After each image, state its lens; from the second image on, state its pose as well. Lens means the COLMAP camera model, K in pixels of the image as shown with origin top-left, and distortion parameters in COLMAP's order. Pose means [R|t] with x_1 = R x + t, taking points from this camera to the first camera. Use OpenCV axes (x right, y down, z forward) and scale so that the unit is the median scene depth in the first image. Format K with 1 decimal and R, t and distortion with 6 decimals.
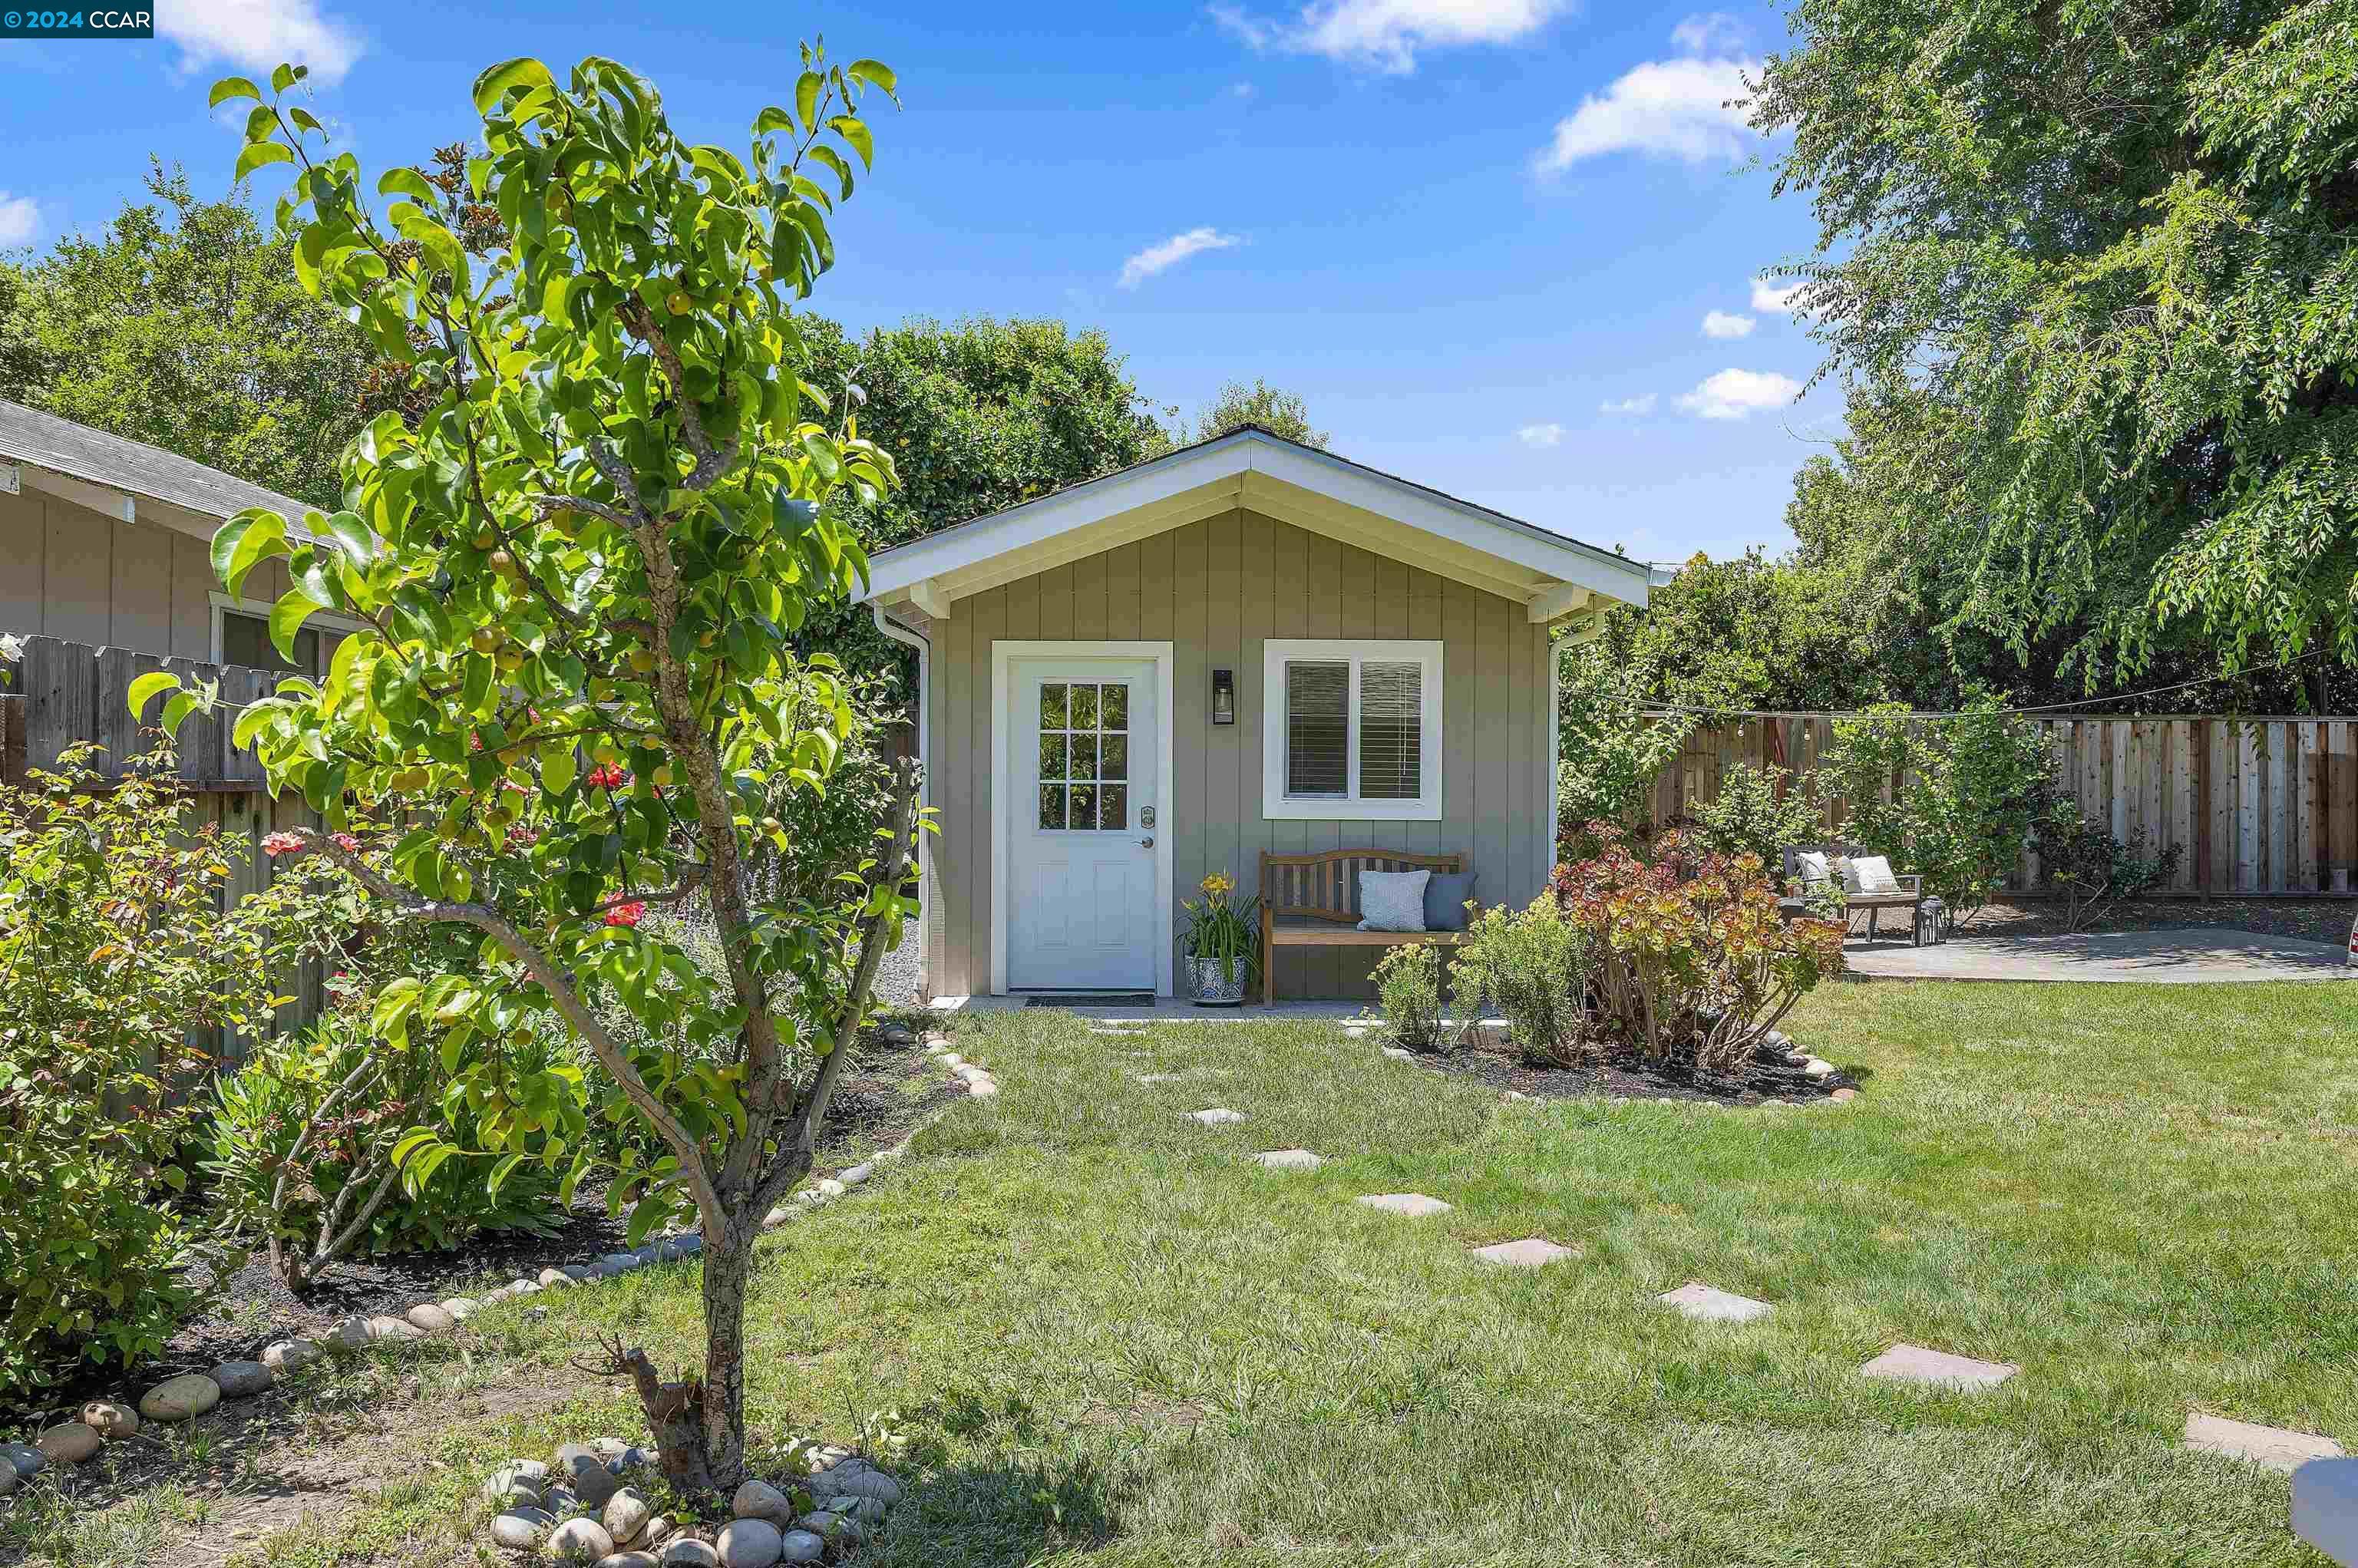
lens RADIAL K [[1713.8, 0, 1179.0], [0, 1713.8, 784.0], [0, 0, 1]] dist [-0.004269, -0.001925]
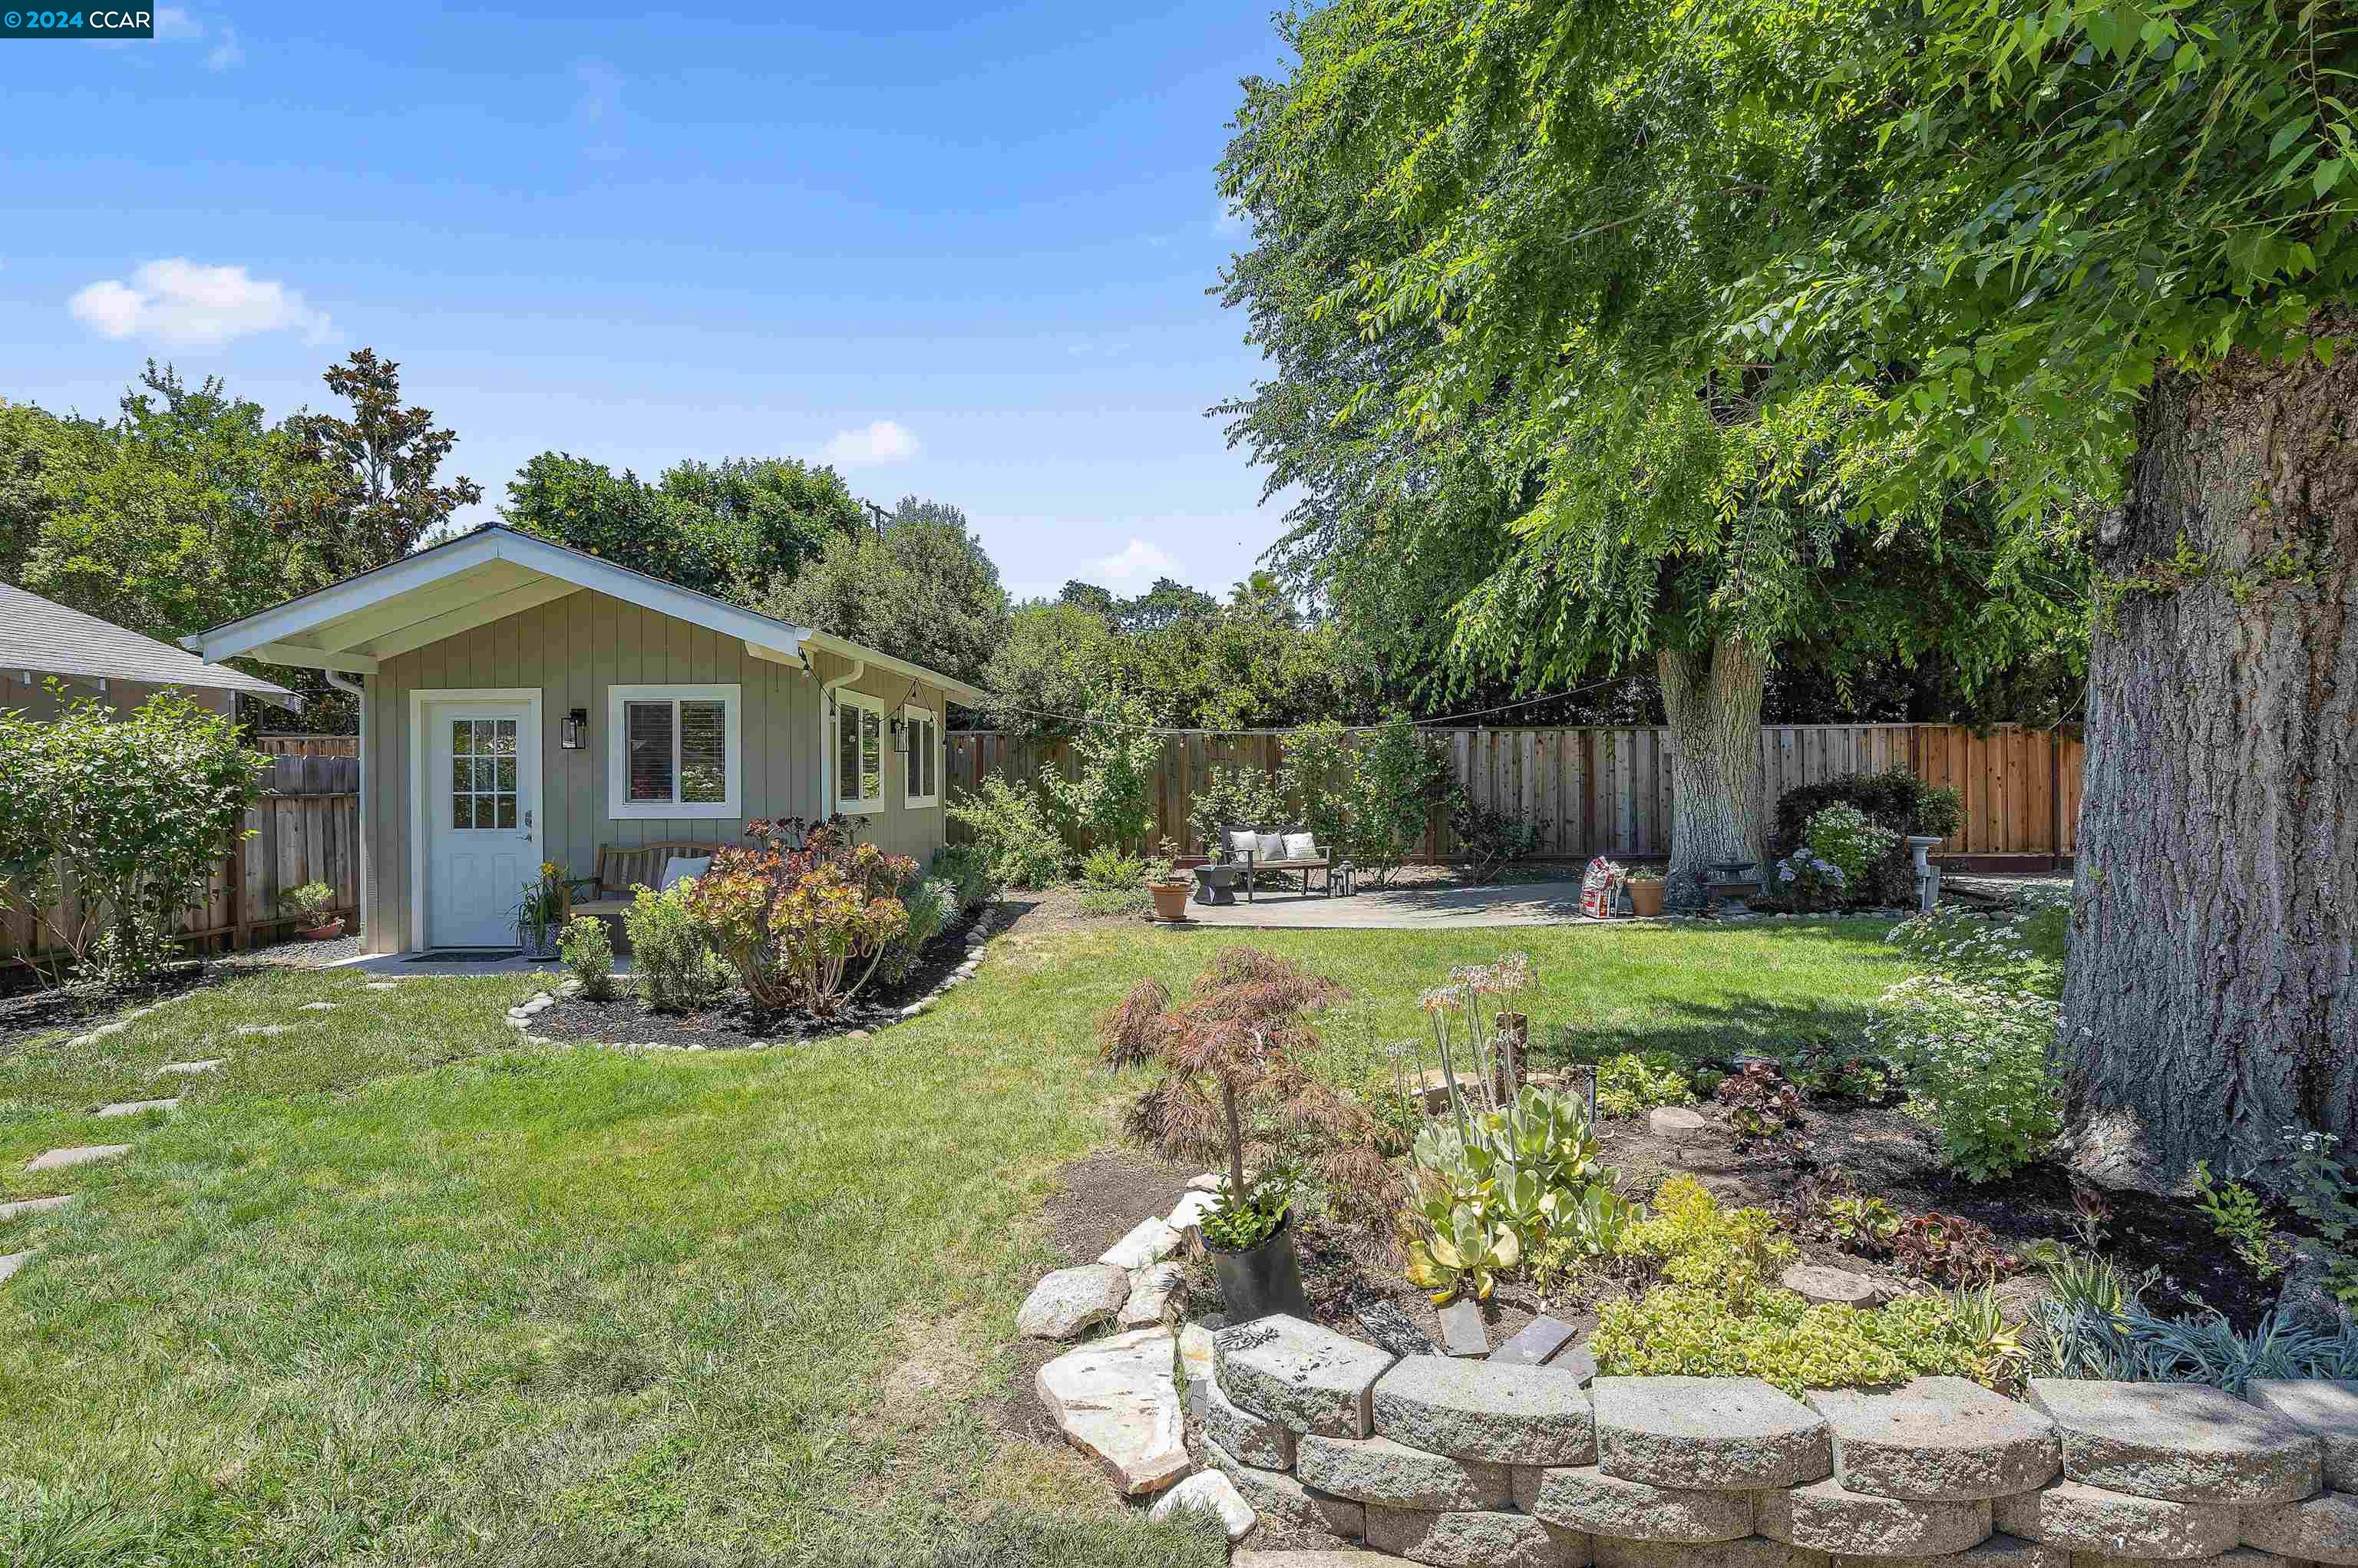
lens RADIAL K [[1135.1, 0, 1179.0], [0, 1135.1, 784.0], [0, 0, 1]] dist [0.000089, 0.000845]
pose [[0.998981, -0.012961, -0.043237, 0.531564], [0.013255, 0.999891, 0.006520, -0.006826], [0.043148, -0.007086, 0.999044, 0.130624]]
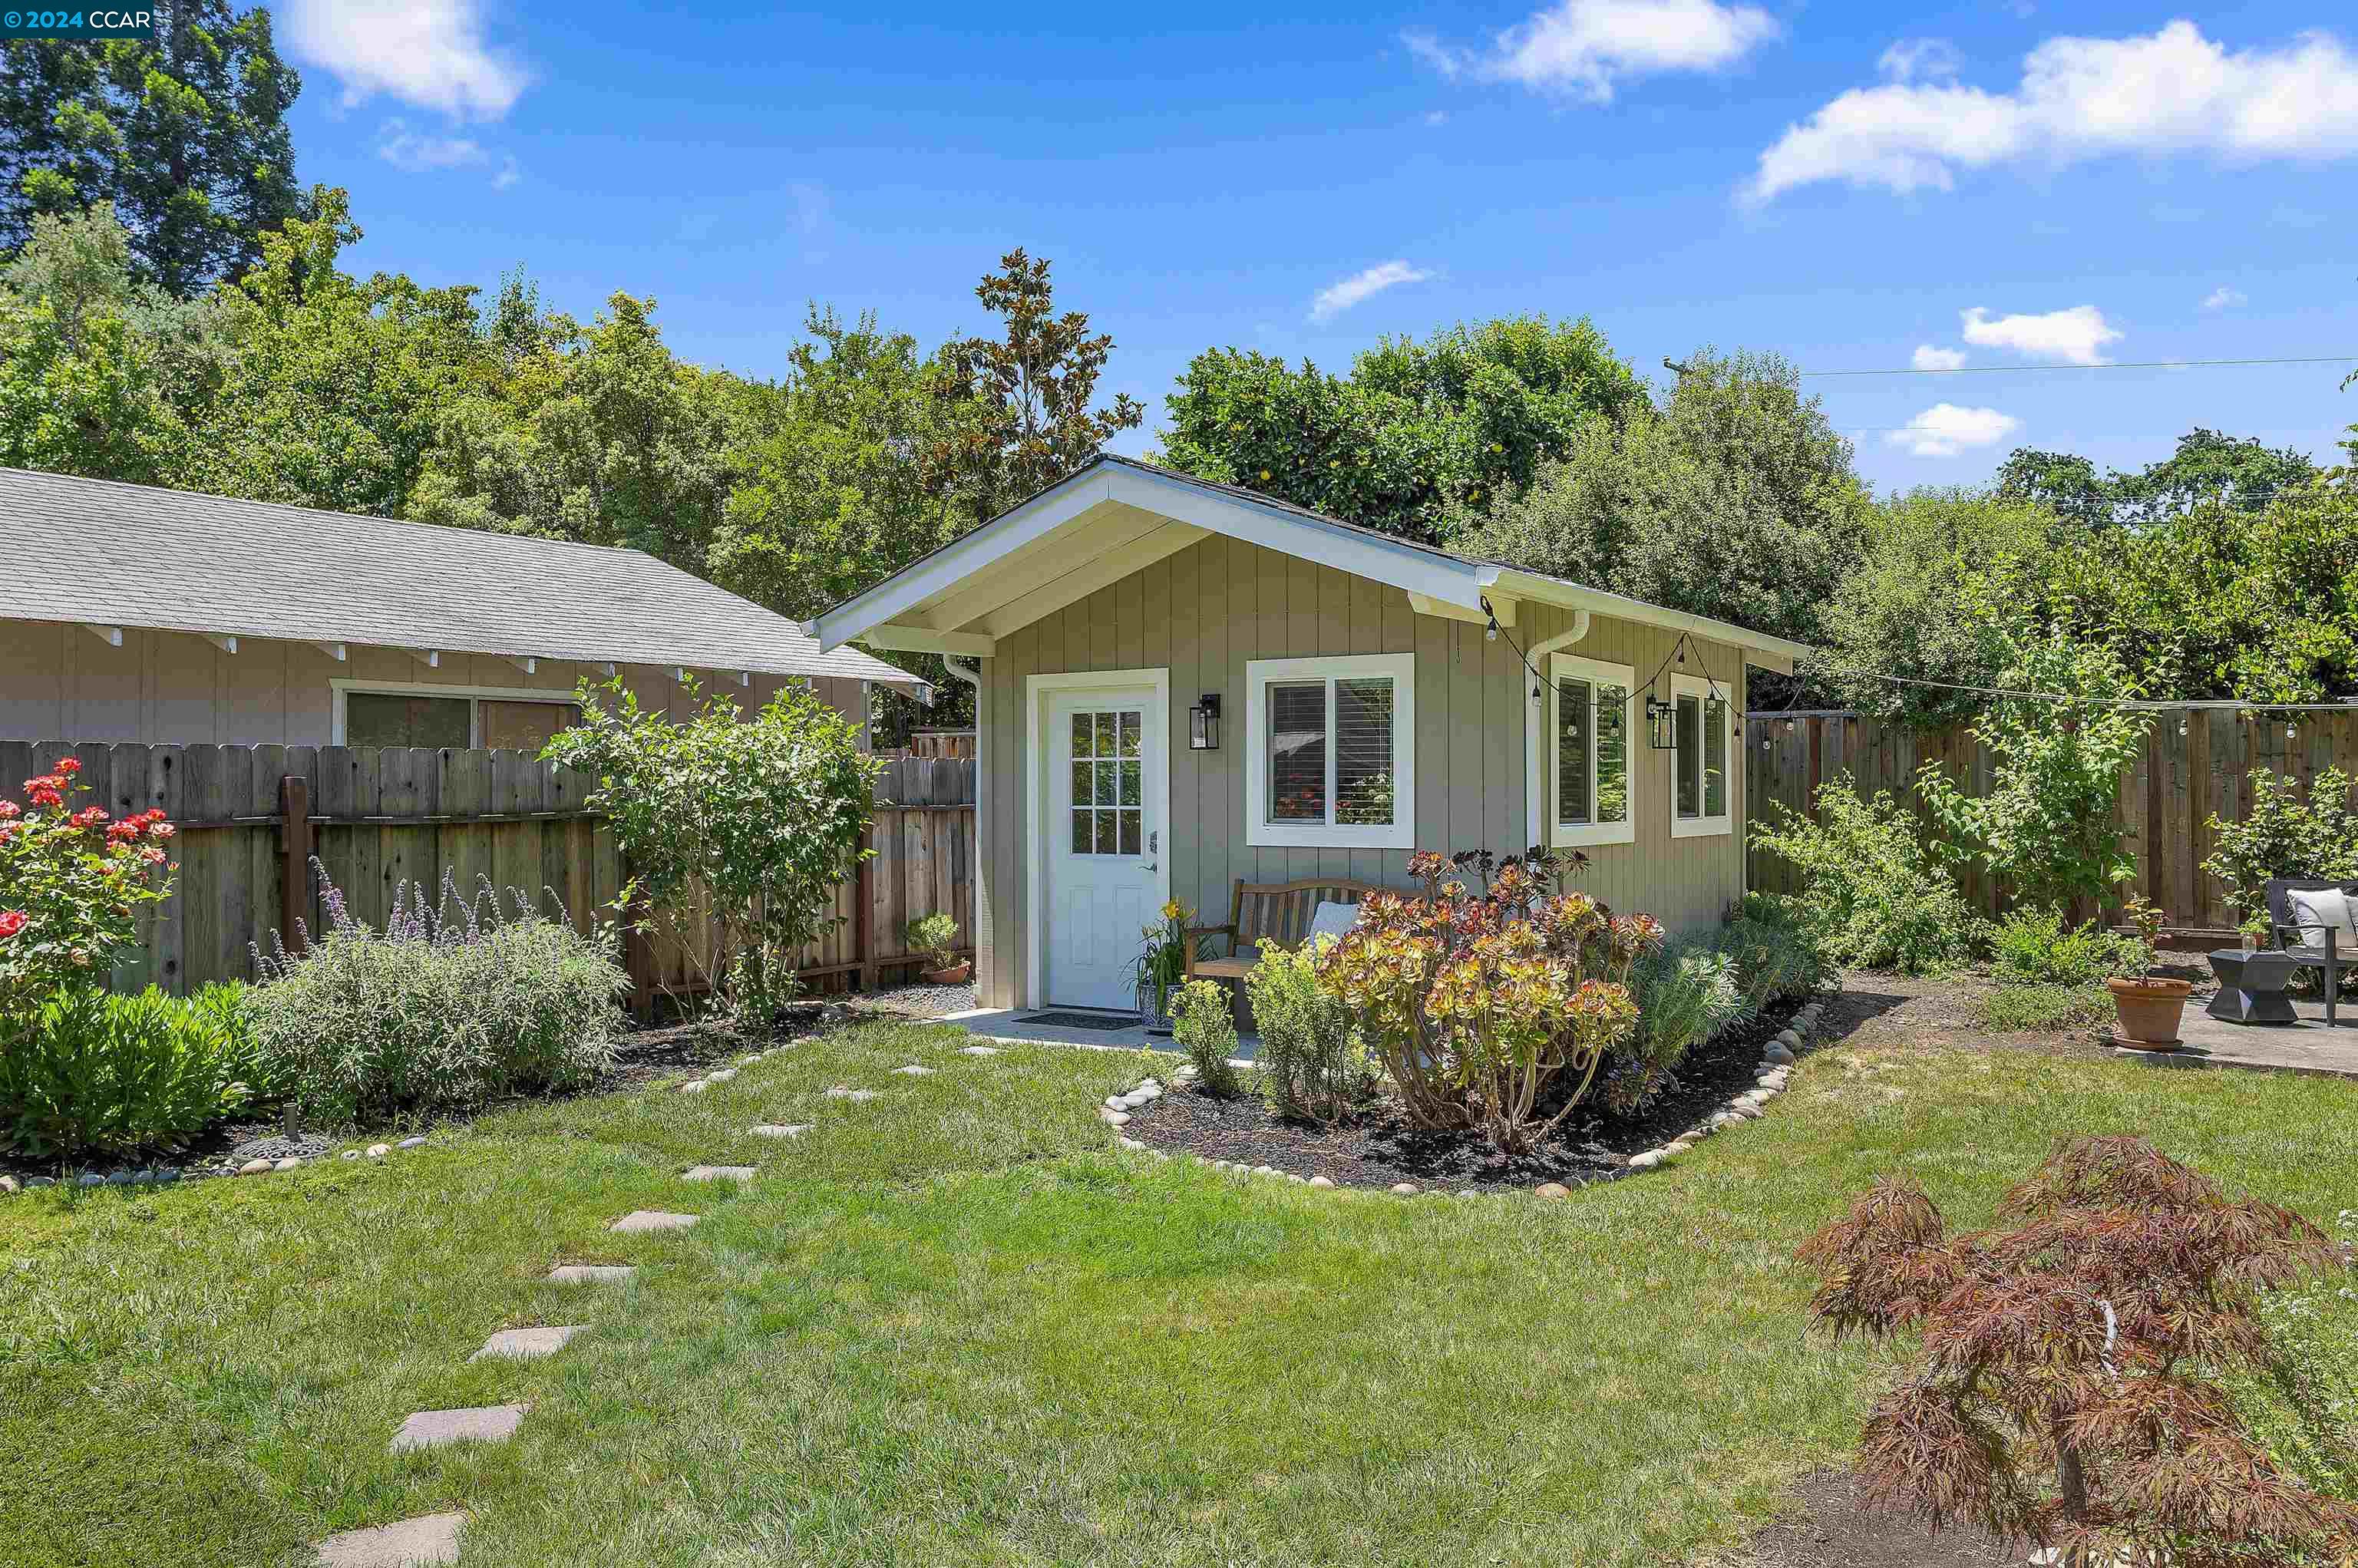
lens RADIAL K [[1730.4, 0, 1179.0], [0, 1730.4, 784.0], [0, 0, 1]] dist [-0.005463, 0.001140]
pose [[0.828409, -0.009418, -0.560045, 0.565562], [0.009210, 0.999952, -0.003193, -0.011608], [0.560048, -0.002513, 0.828456, 0.163510]]
